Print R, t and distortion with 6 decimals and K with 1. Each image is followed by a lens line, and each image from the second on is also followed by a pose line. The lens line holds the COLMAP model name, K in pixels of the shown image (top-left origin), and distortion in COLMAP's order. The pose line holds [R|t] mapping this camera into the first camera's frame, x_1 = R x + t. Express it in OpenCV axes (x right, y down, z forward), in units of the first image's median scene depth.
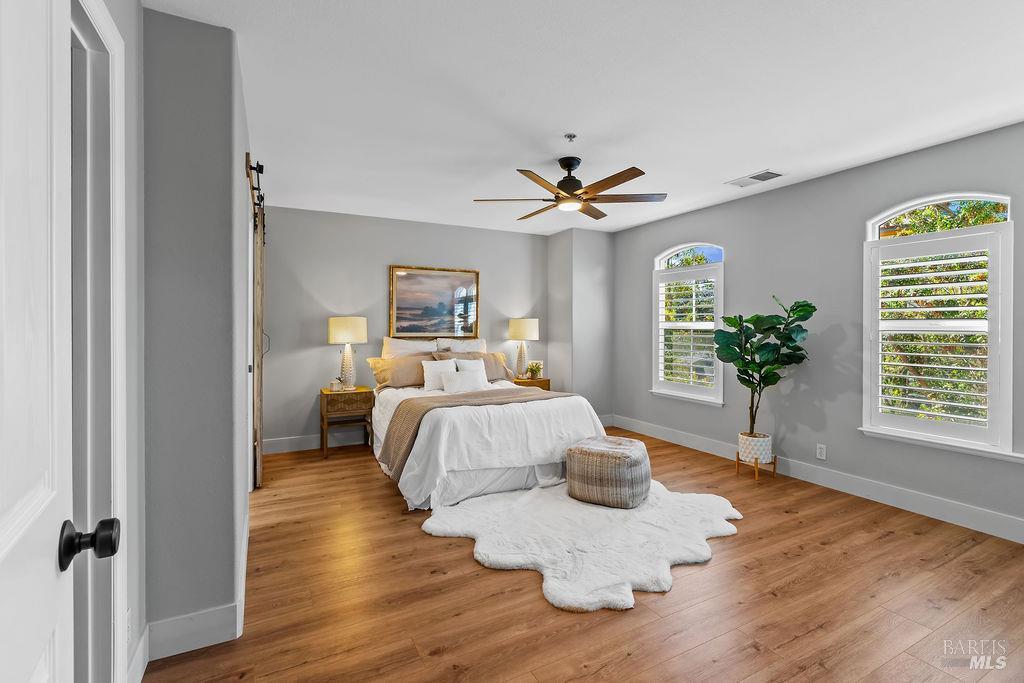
lens RADIAL K [[465.4, 0, 508.9], [0, 465.4, 332.3], [0, 0, 1]] dist [-0.003450, 0.000266]
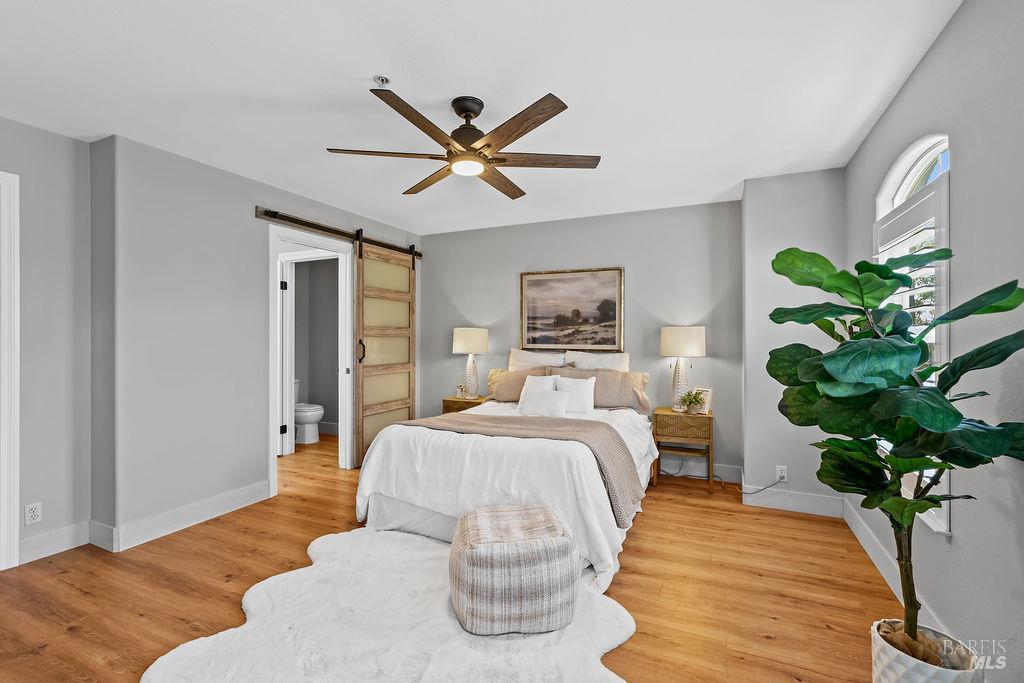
lens RADIAL K [[460.1, 0, 511.3], [0, 460.1, 340.3], [0, 0, 1]] dist [0.000194, 0.000435]
pose [[0.602589, 0.005716, -0.798031, 0.483028], [-0.009886, 0.999951, -0.000303, -0.005769], [0.797991, 0.008072, 0.602616, 0.415005]]
